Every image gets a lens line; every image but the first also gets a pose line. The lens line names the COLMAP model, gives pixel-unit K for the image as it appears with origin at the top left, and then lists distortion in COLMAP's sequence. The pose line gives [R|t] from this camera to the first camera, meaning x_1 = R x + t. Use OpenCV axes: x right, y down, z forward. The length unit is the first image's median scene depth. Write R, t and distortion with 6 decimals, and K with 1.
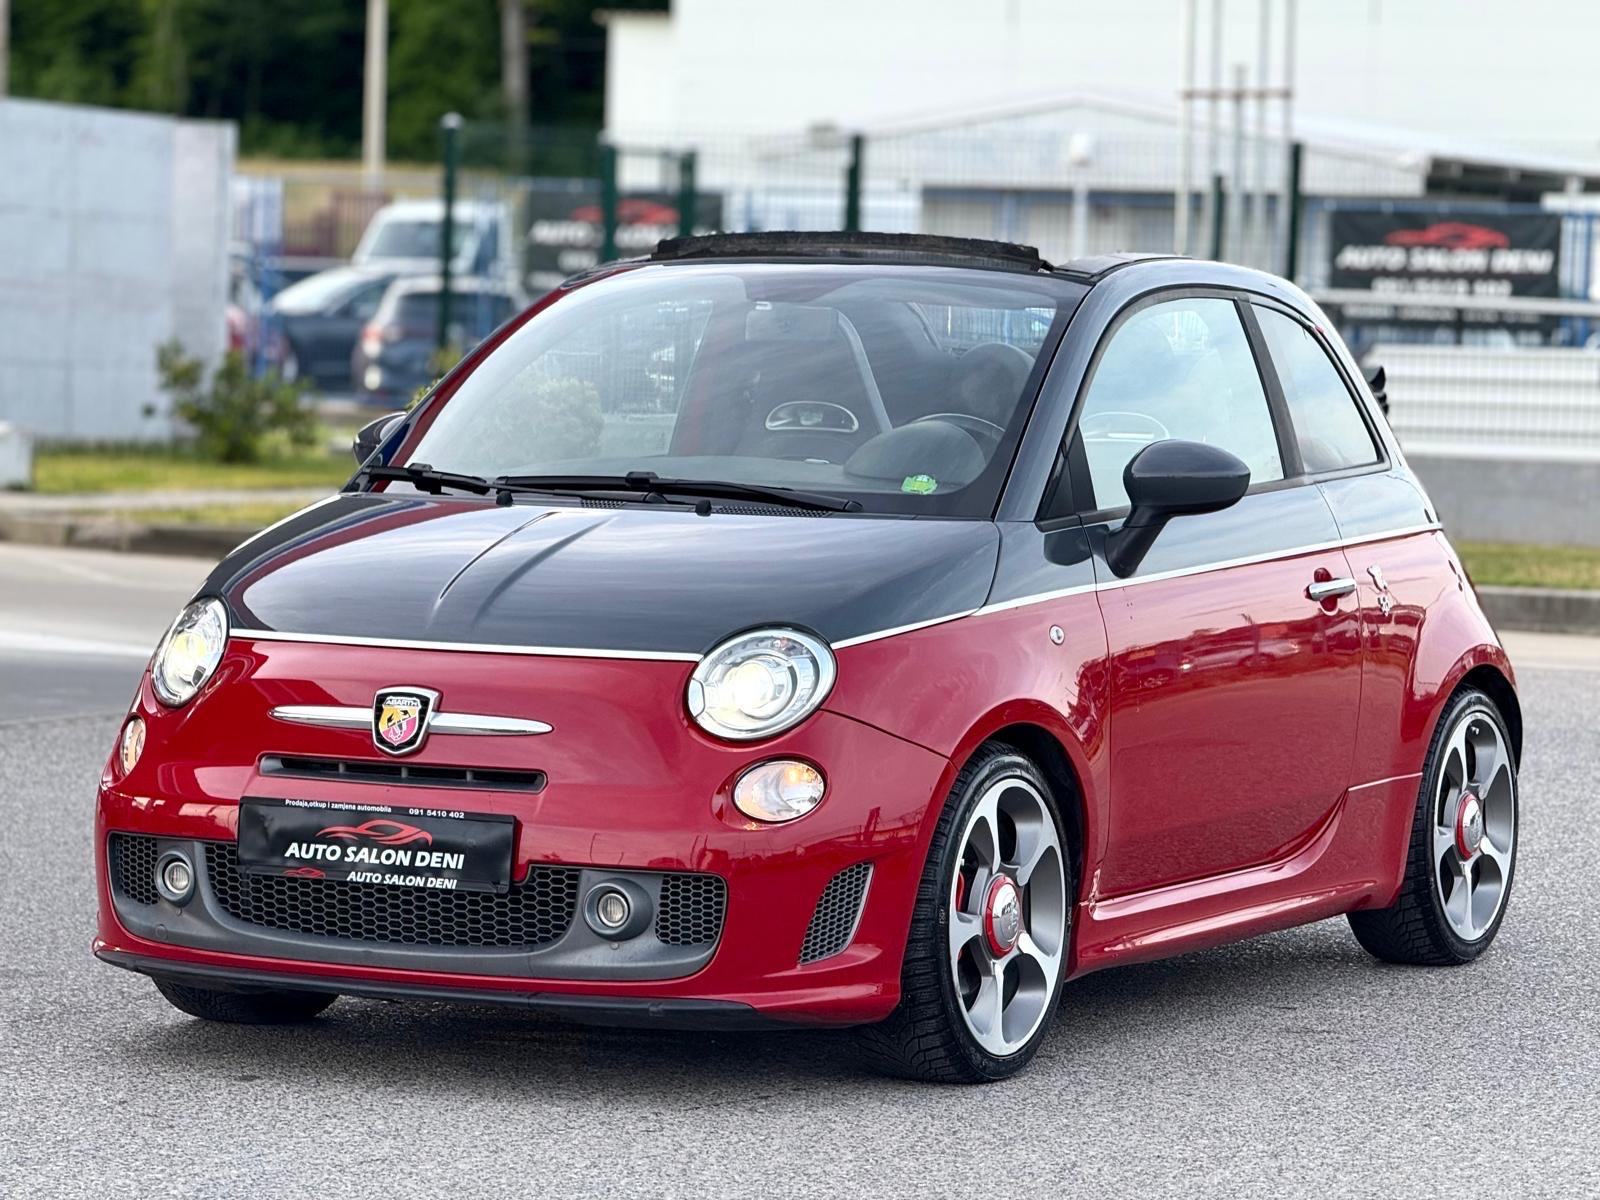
lens RADIAL K [[5494.1, 0, 803.3], [0, 5494.1, 700.9], [0, 0, 1]] dist [0.285868, -1.067447]
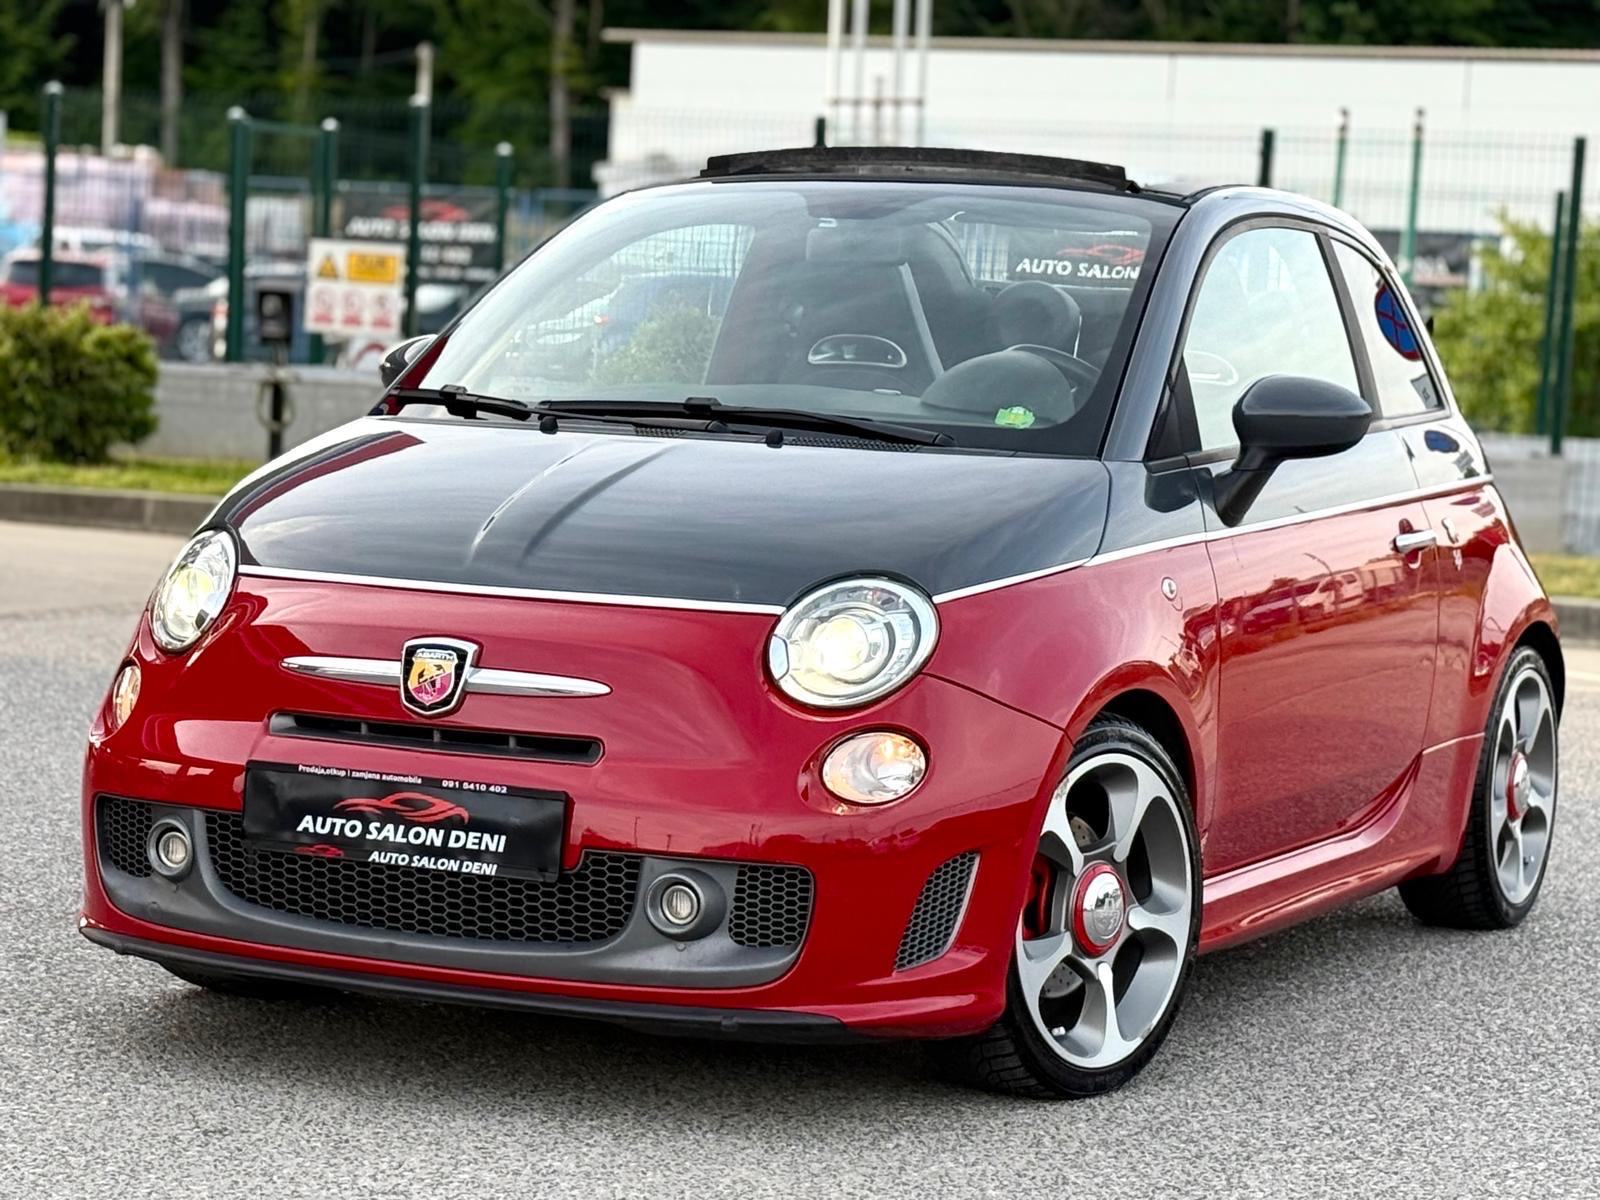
lens RADIAL K [[4093.3, 0, 800.0], [0, 4093.3, 600.0], [0, 0, 1]] dist [0.035629, 1.162737]
pose [[0.999416, 0.018458, 0.028751, -0.034486], [-0.018446, 0.999830, -0.000669, -0.009148], [-0.028758, 0.000138, 0.999586, 0.356242]]
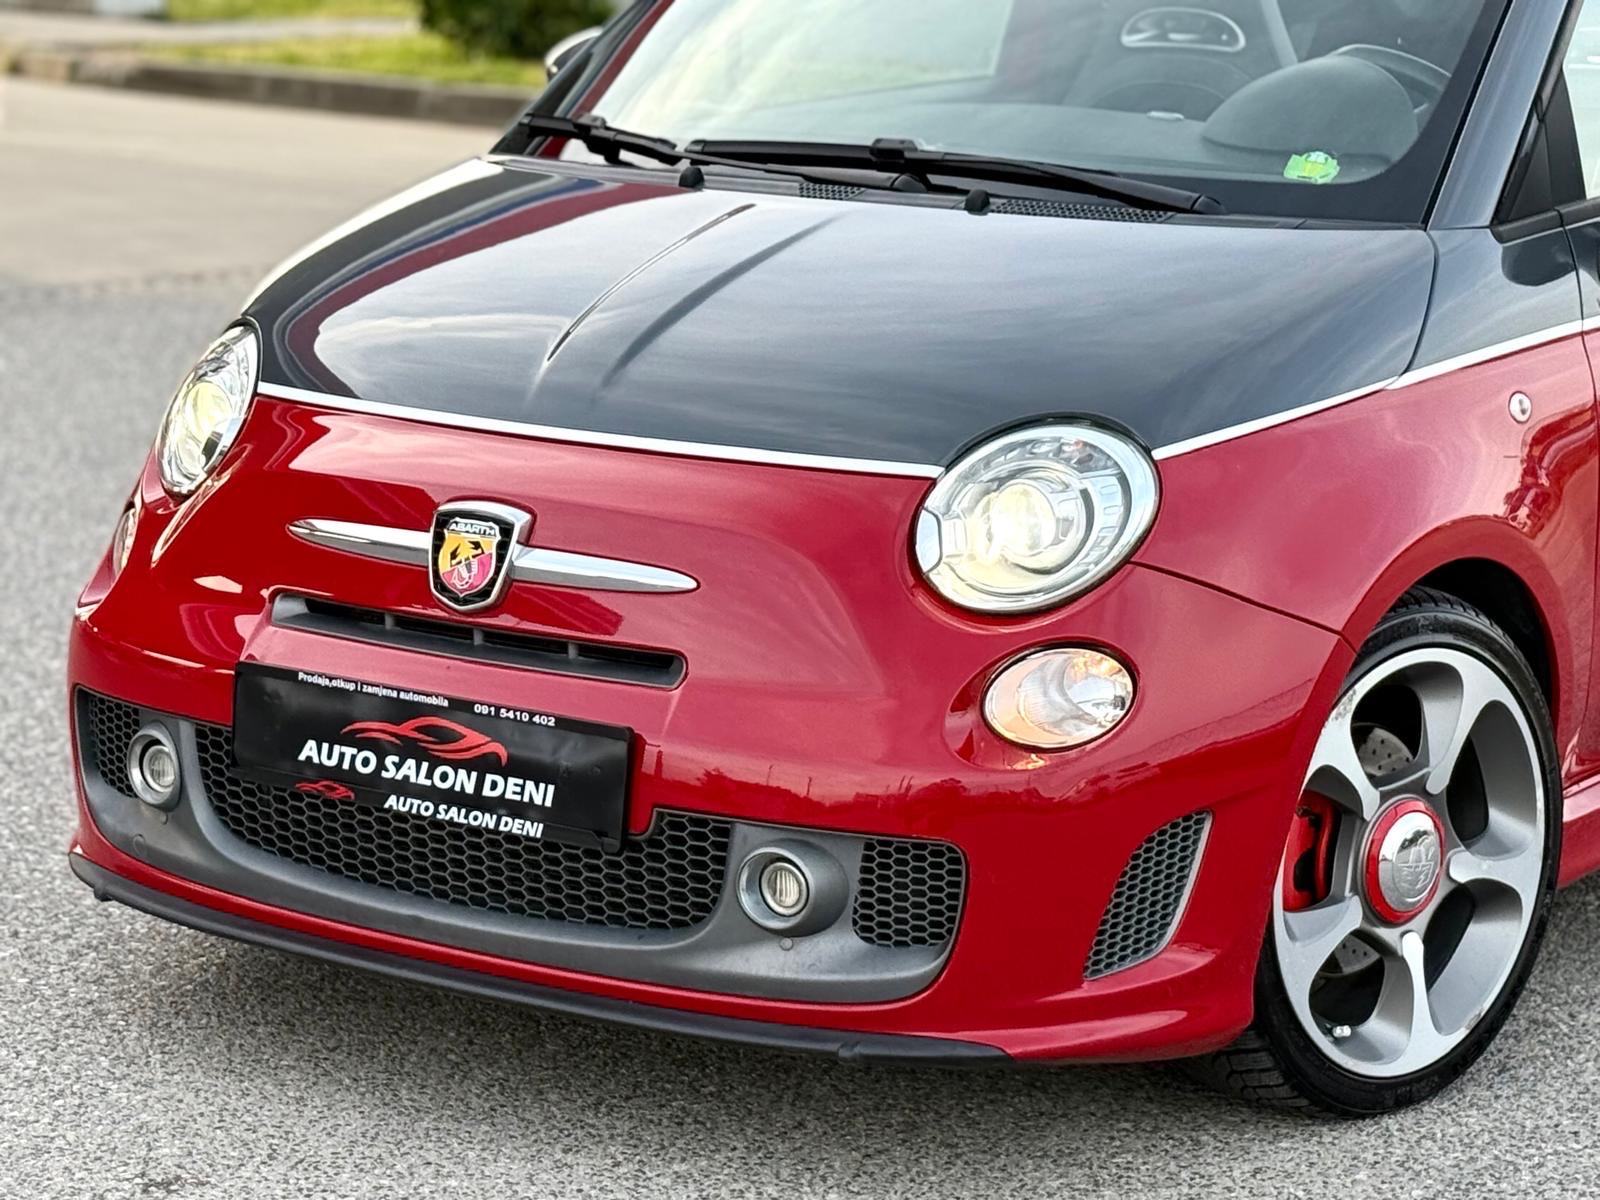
lens RADIAL K [[4093.3, 0, 800.0], [0, 4093.3, 600.0], [0, 0, 1]] dist [0.035629, 1.162737]
pose [[0.993004, 0.023458, -0.115727, 0.019439], [-0.010105, 0.993355, 0.114648, -0.046276], [0.117647, -0.112677, 0.986642, 0.539631]]
